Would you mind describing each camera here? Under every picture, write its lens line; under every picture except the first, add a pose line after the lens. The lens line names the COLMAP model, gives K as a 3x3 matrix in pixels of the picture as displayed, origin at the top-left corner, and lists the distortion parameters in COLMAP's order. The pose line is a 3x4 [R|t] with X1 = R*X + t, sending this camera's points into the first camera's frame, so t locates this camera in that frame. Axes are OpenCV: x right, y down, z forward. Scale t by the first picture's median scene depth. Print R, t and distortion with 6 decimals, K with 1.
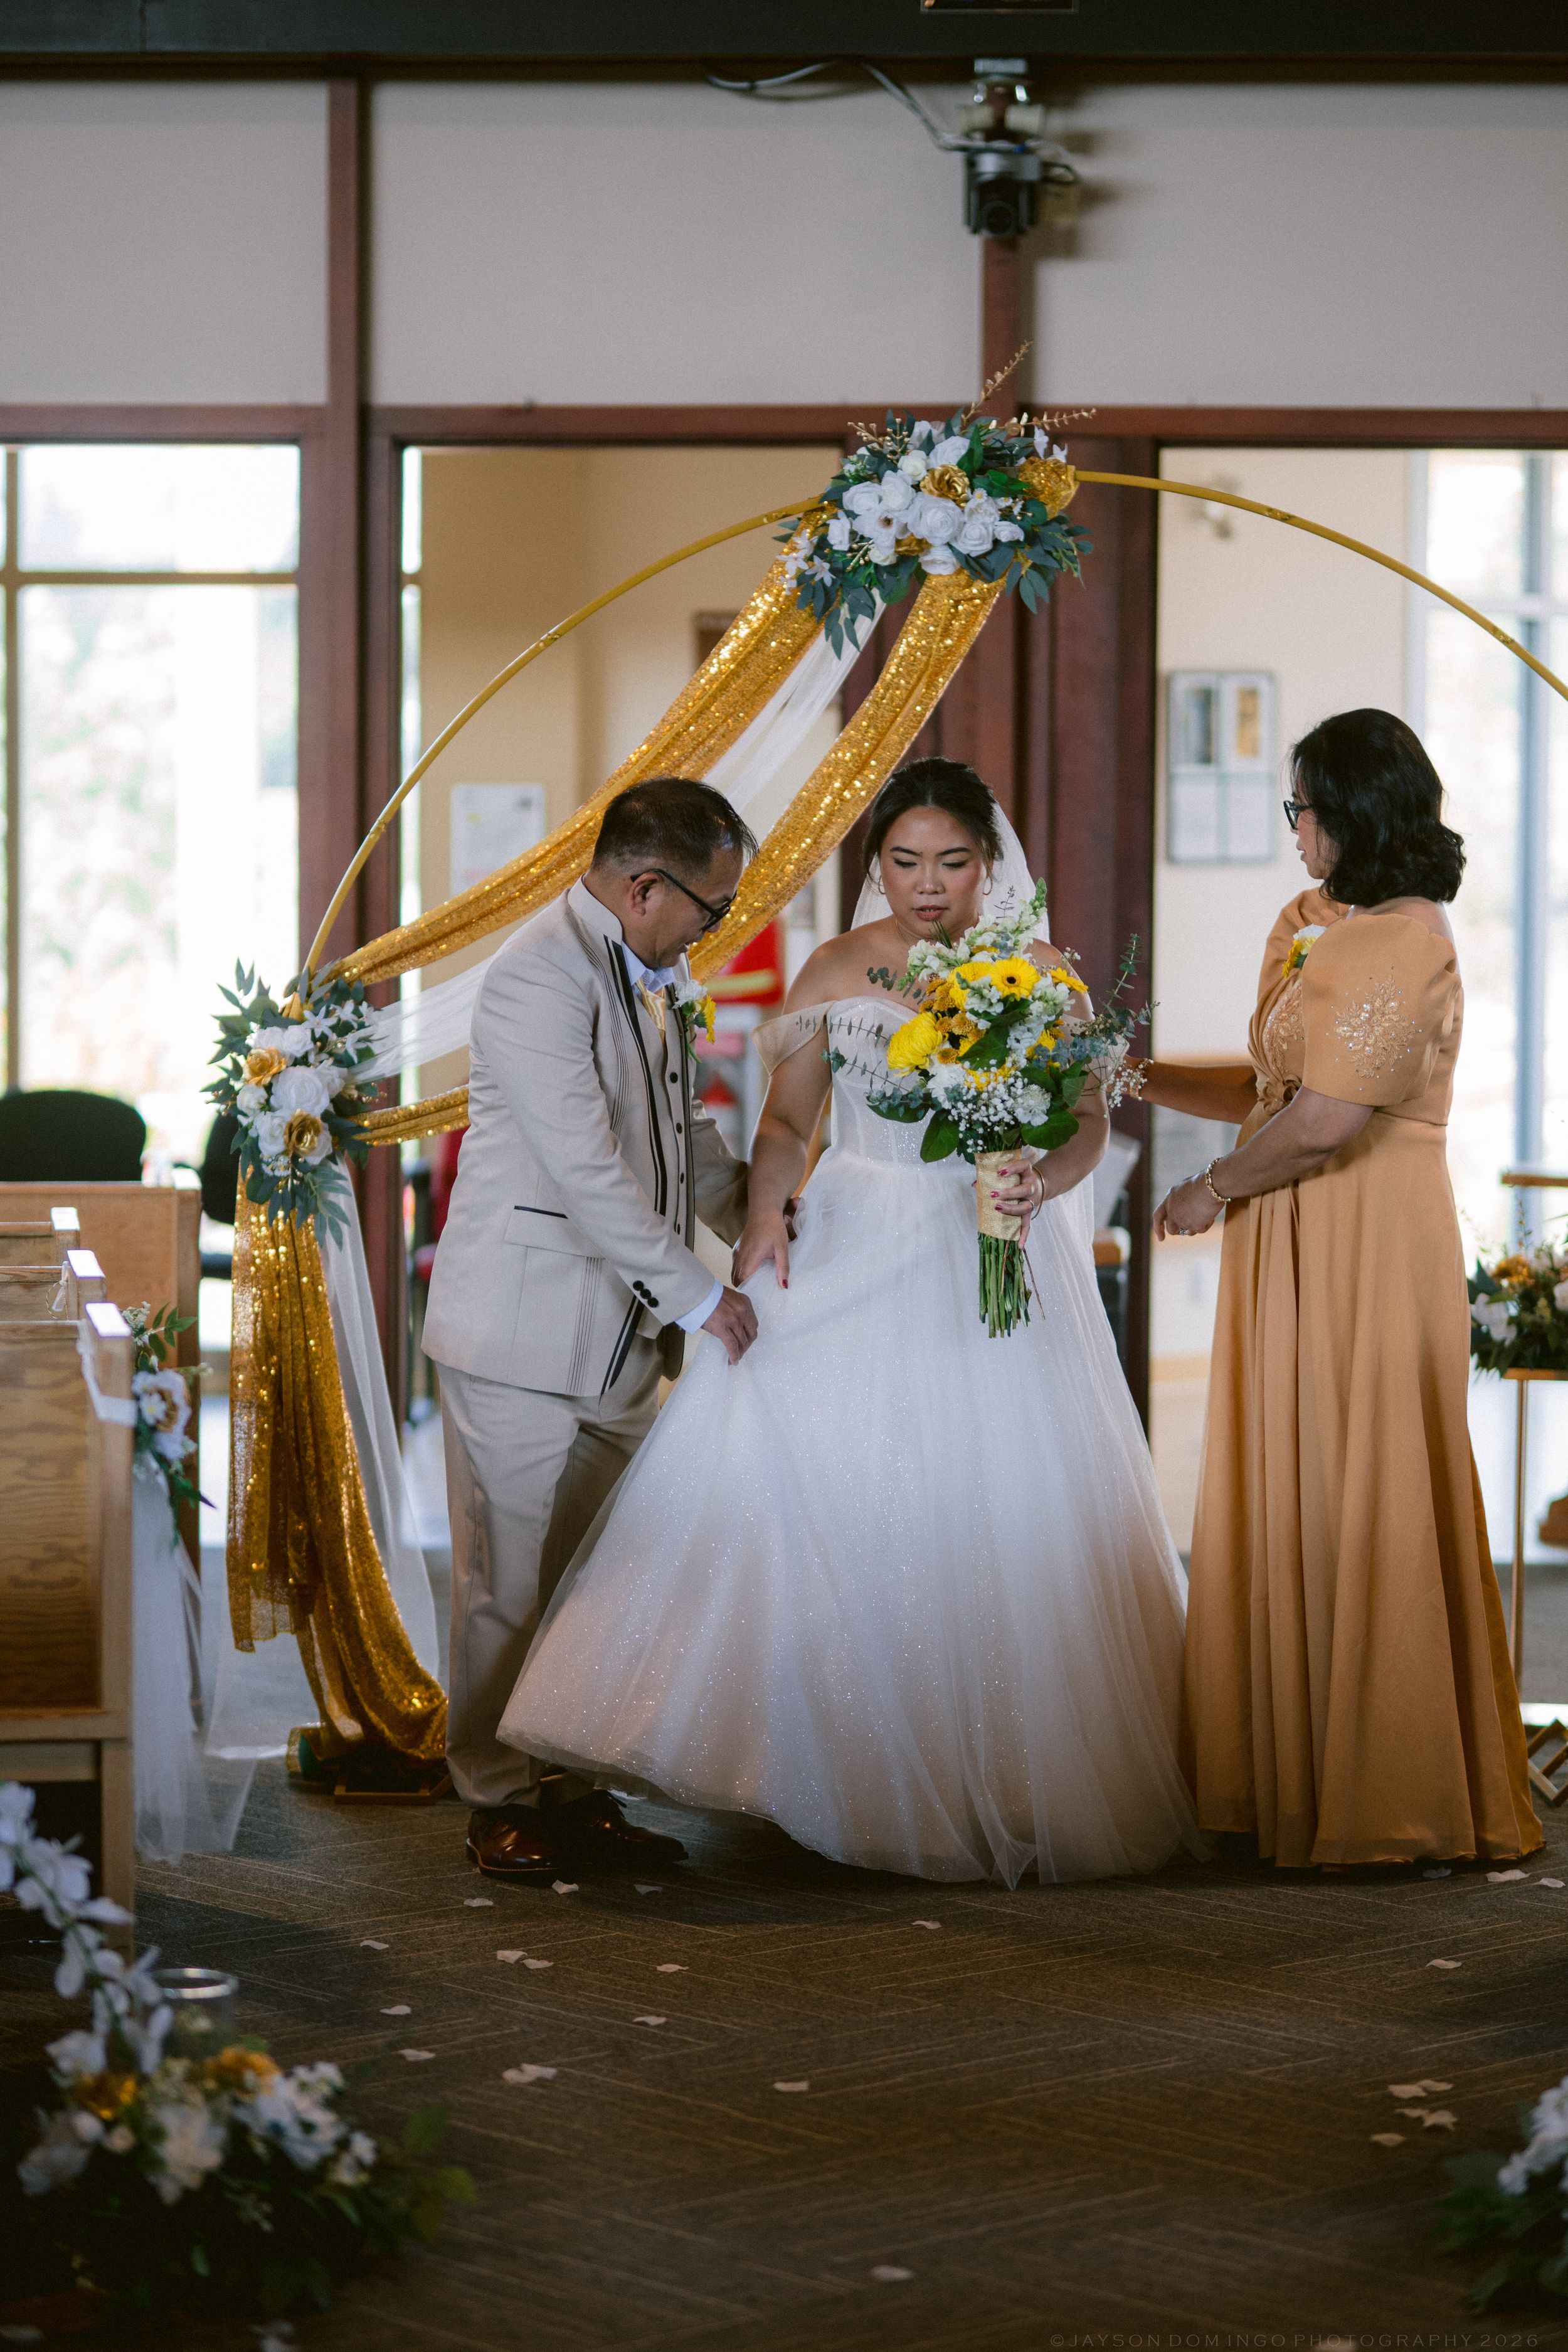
lens RADIAL K [[5692.4, 0, 774.4], [0, 5692.4, 1184.3], [0, 0, 1]] dist [0.004569, -0.413257]
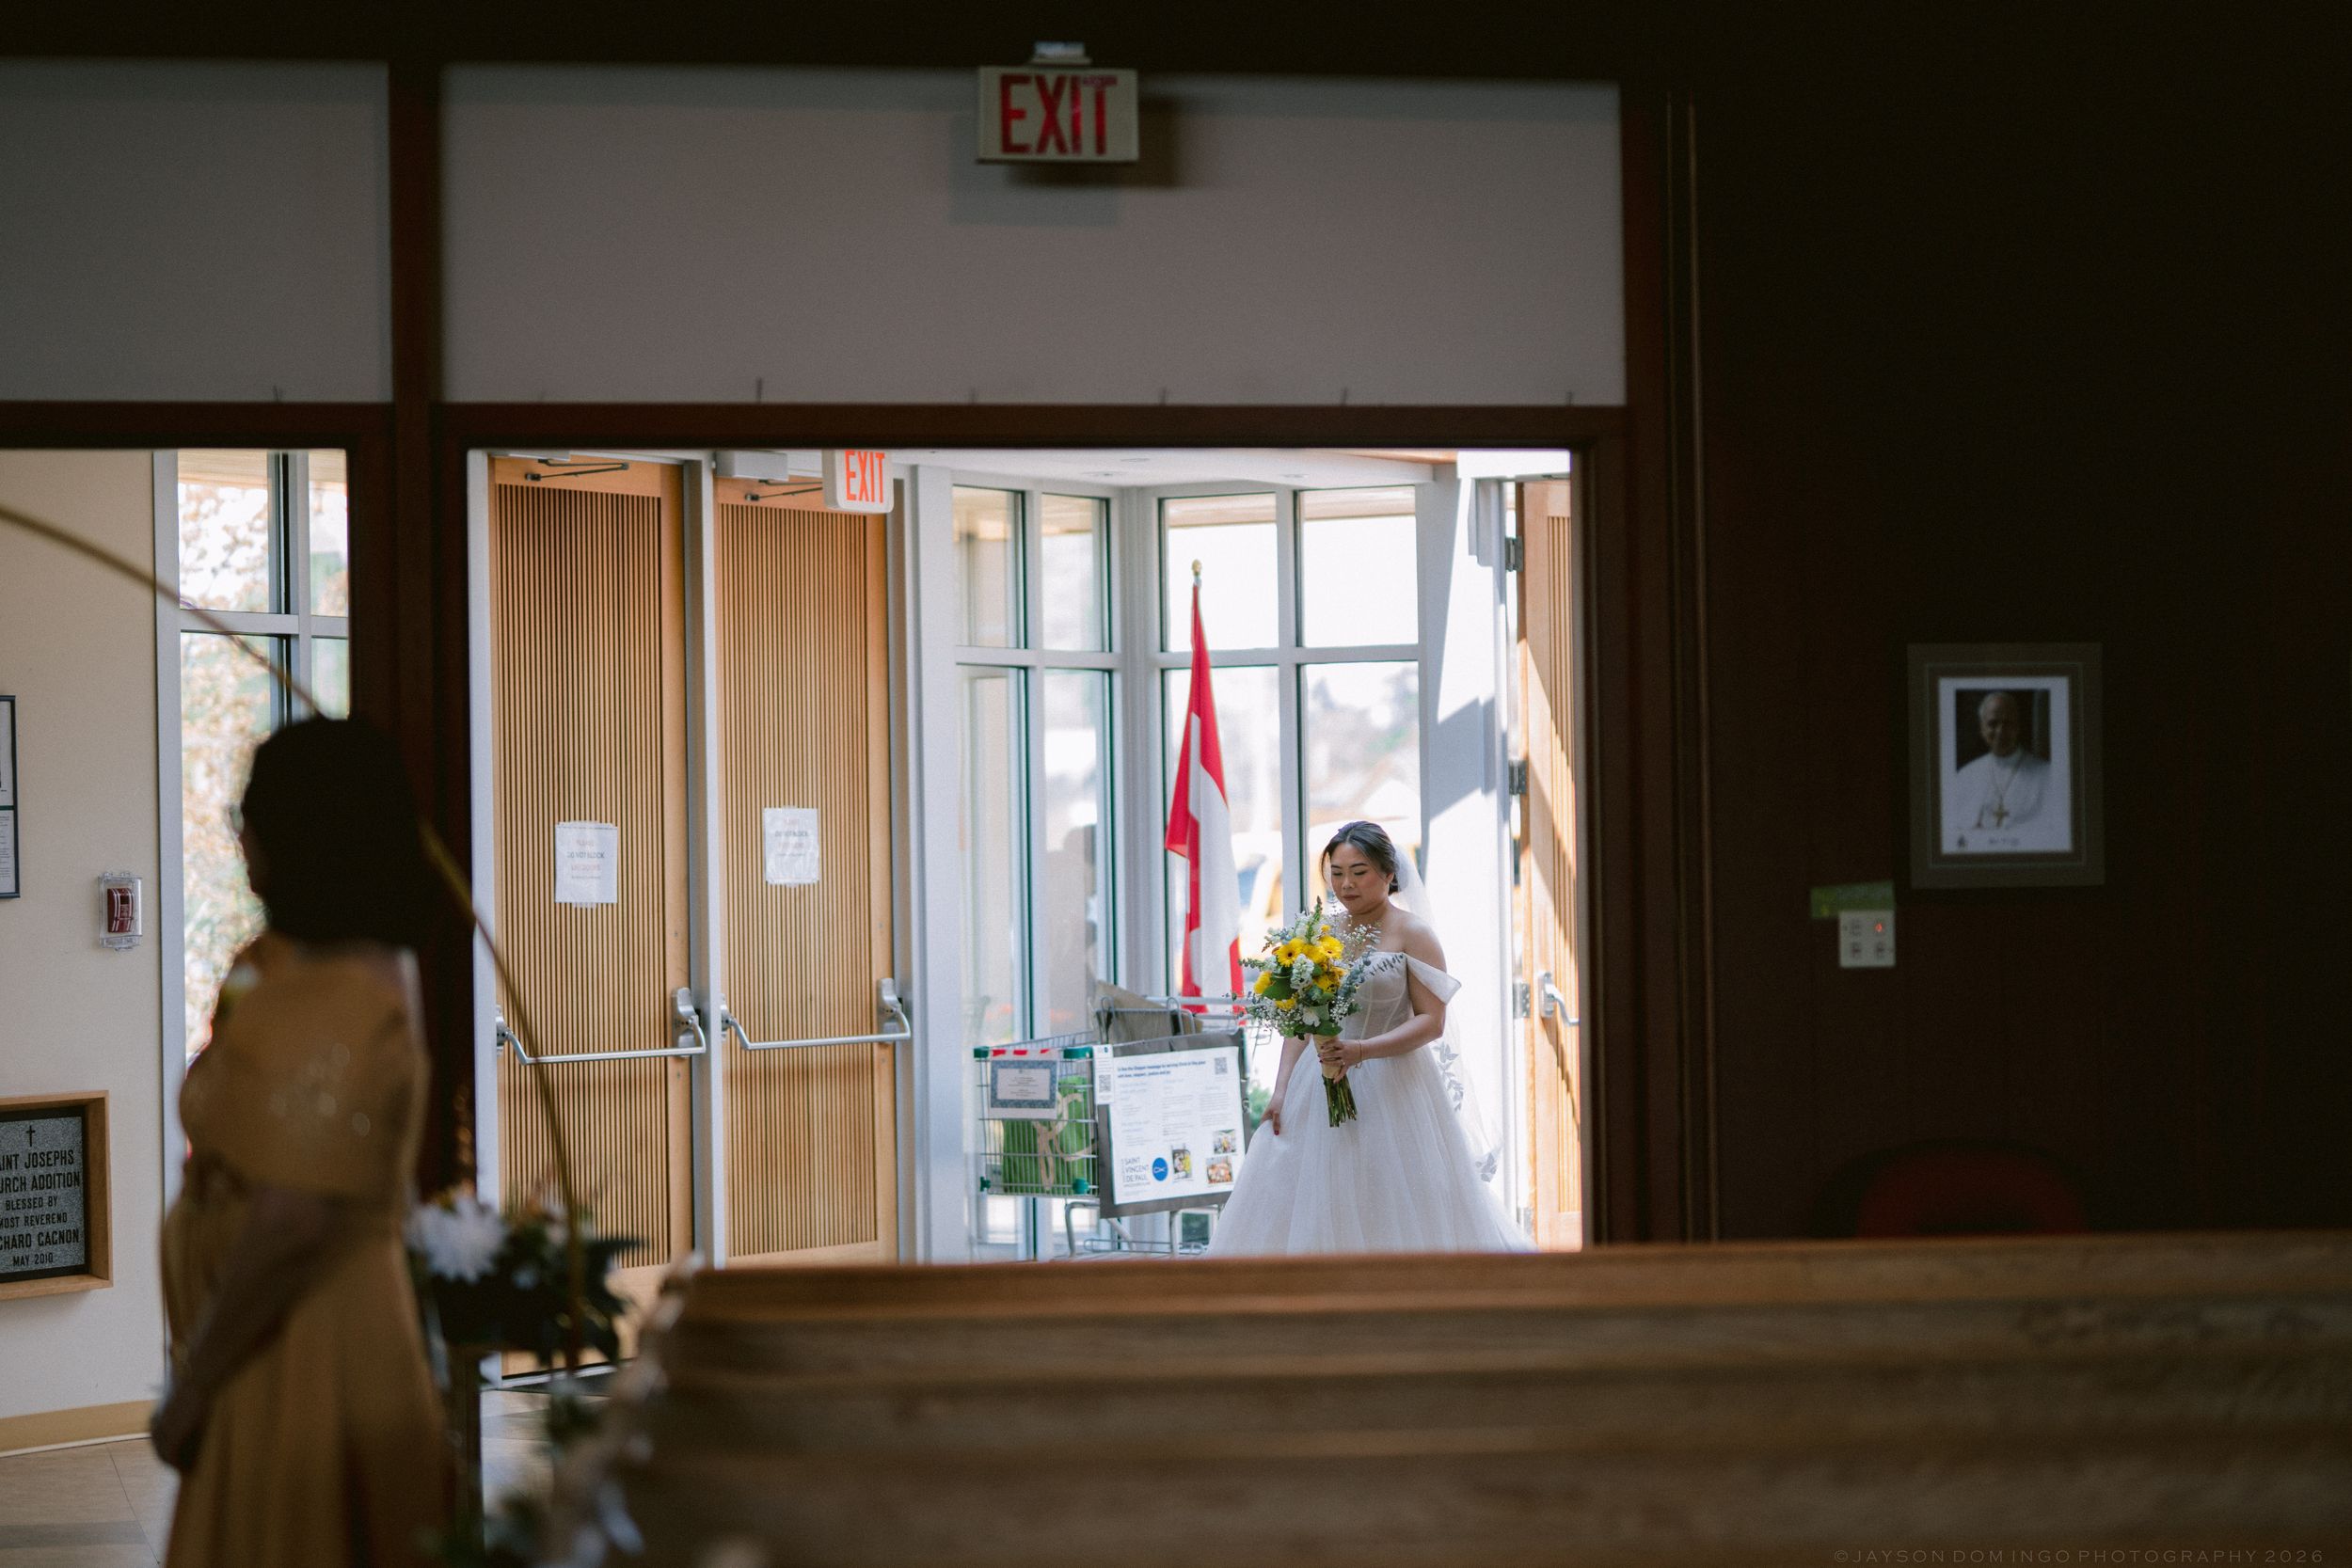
lens RADIAL K [[5378.6, 0, 1176.1], [0, 5378.6, 784.8], [0, 0, 1]] dist [0.005678, -0.078663]
pose [[0.957633, -0.017040, 0.287488, 0.028191], [0.038524, 0.996856, -0.069242, -0.010633], [-0.285405, 0.077384, 0.955278, 0.168547]]
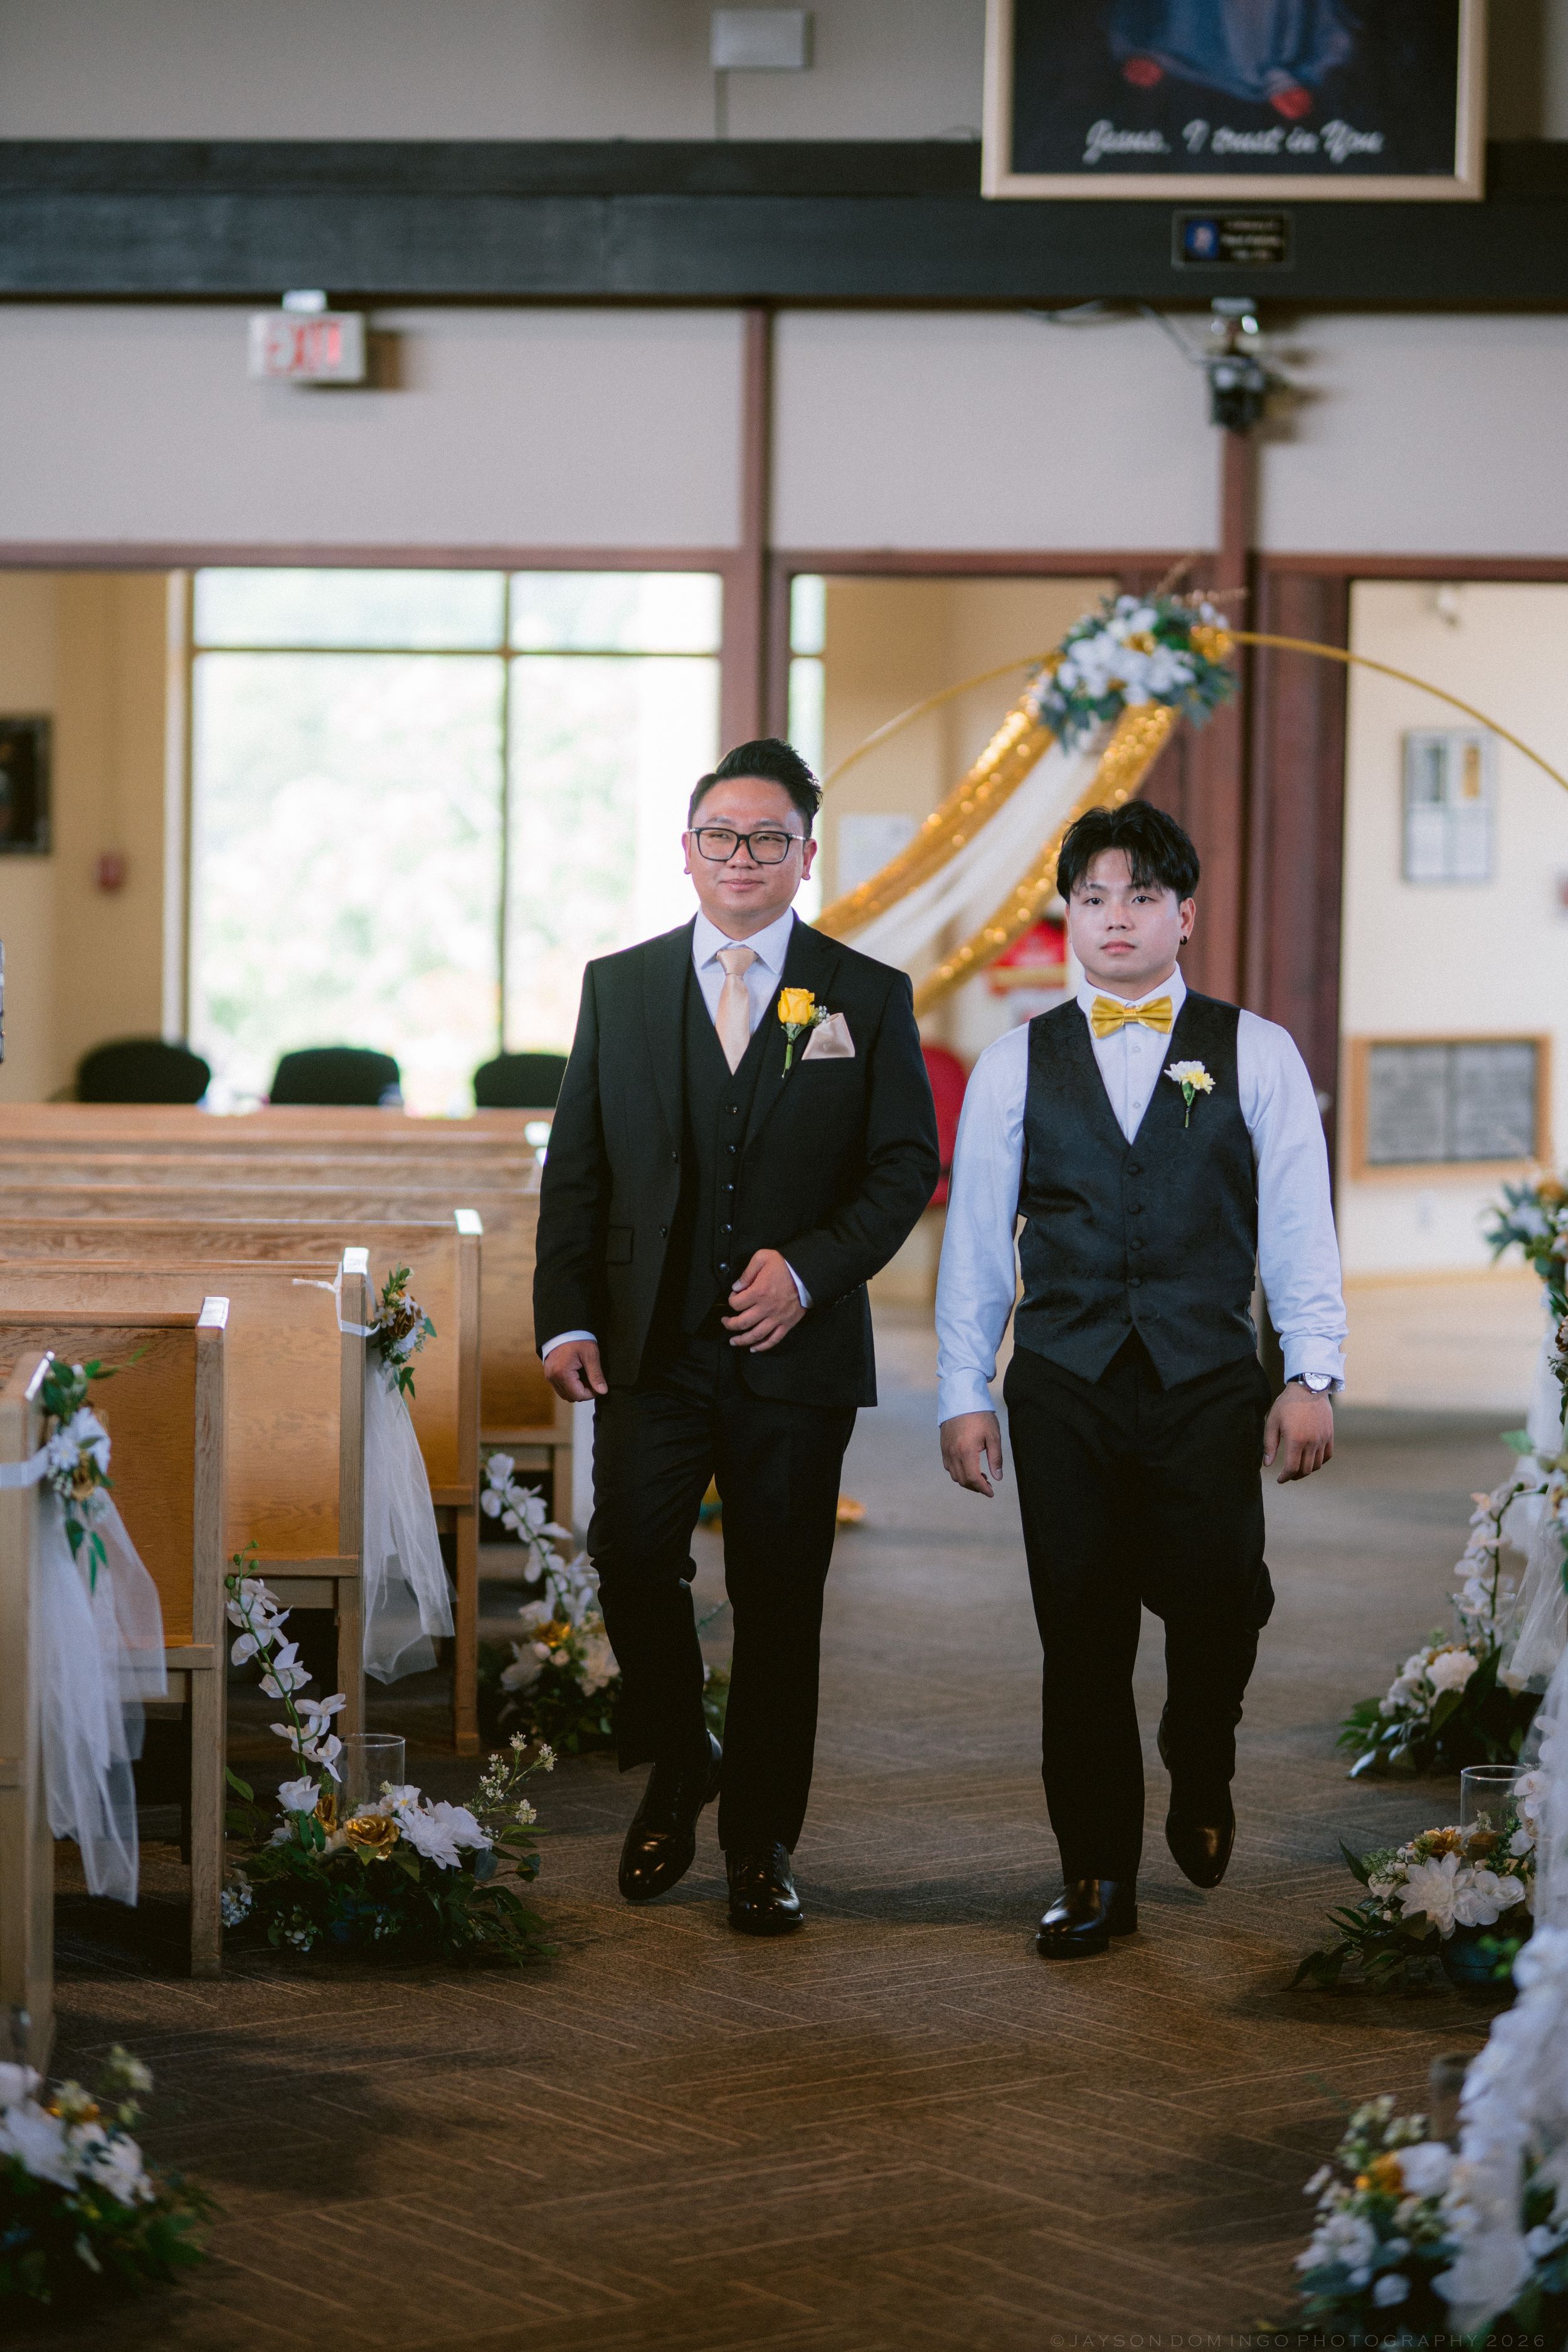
lens RADIAL K [[5608.8, 0, 789.5], [0, 5608.8, 1165.6], [0, 0, 1]] dist [0.010102, -0.683090]
pose [[0.996675, 0.014959, -0.080089, 0.057442], [-0.014775, 0.999887, 0.002894, 0.009197], [0.080123, -0.001701, 0.996784, -0.448887]]
